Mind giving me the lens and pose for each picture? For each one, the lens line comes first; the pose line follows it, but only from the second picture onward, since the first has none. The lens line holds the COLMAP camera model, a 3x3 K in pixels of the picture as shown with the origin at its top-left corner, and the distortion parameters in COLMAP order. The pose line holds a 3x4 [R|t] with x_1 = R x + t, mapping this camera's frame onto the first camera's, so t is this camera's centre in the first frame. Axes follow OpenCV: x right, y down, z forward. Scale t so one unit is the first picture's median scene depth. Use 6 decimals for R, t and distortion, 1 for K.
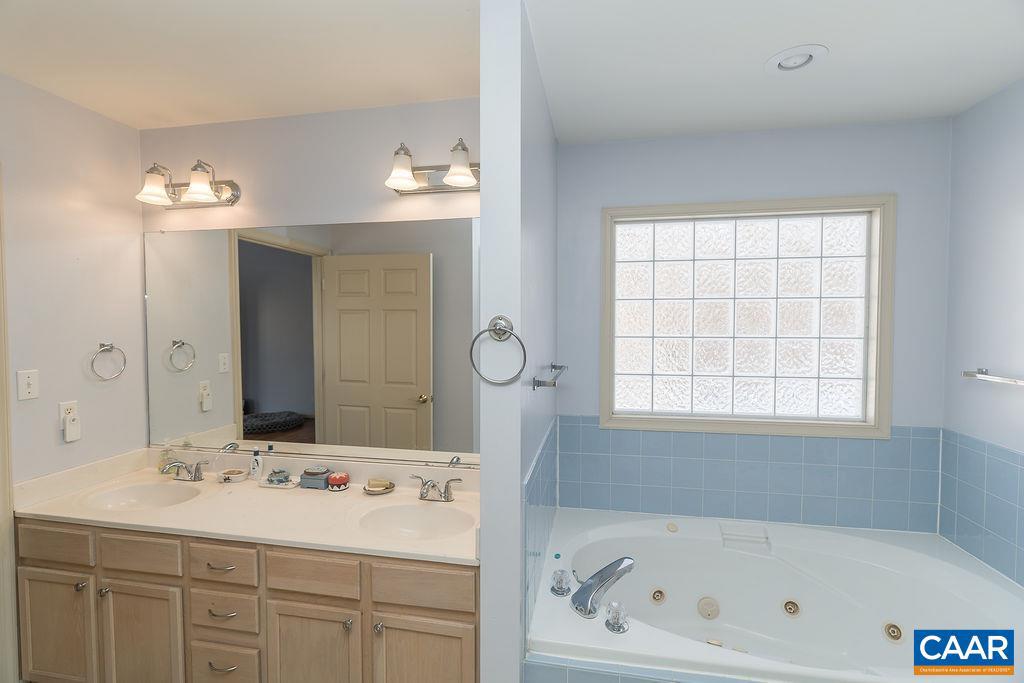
lens RADIAL K [[458.4, 0, 511.8], [0, 458.4, 336.7], [0, 0, 1]] dist [-0.002431, 0.001115]
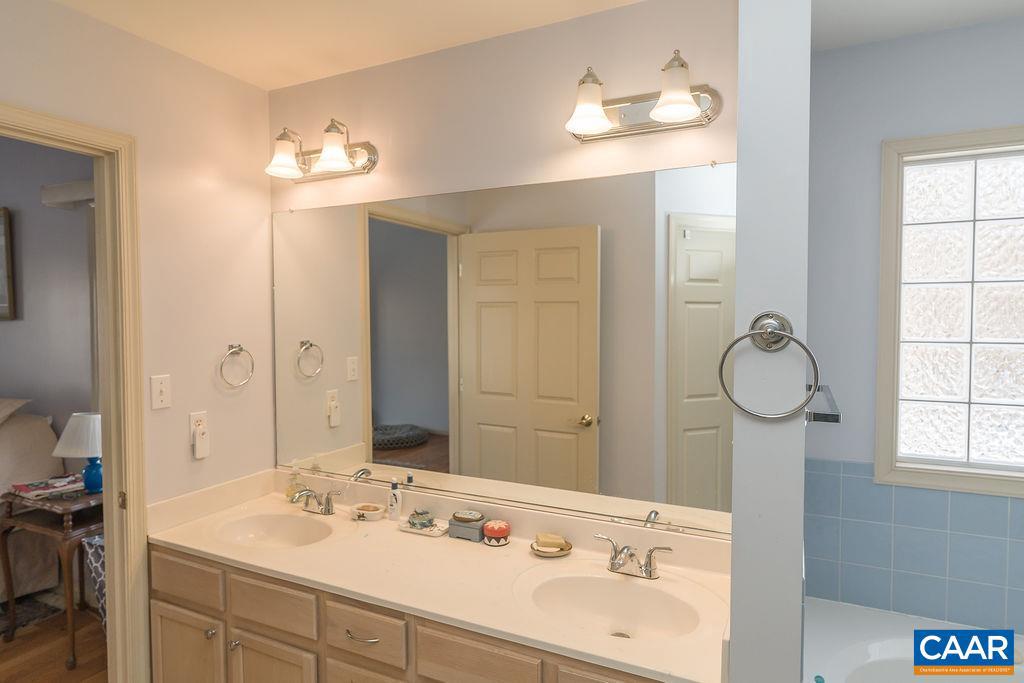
lens RADIAL K [[571.3, 0, 509.0], [0, 571.3, 334.8], [0, 0, 1]] dist [-0.000201, -0.000938]
pose [[0.966314, 0.006790, -0.257275, -0.120654], [-0.006230, 0.999976, 0.002991, -0.009949], [0.257289, -0.001287, 0.966334, 0.105718]]
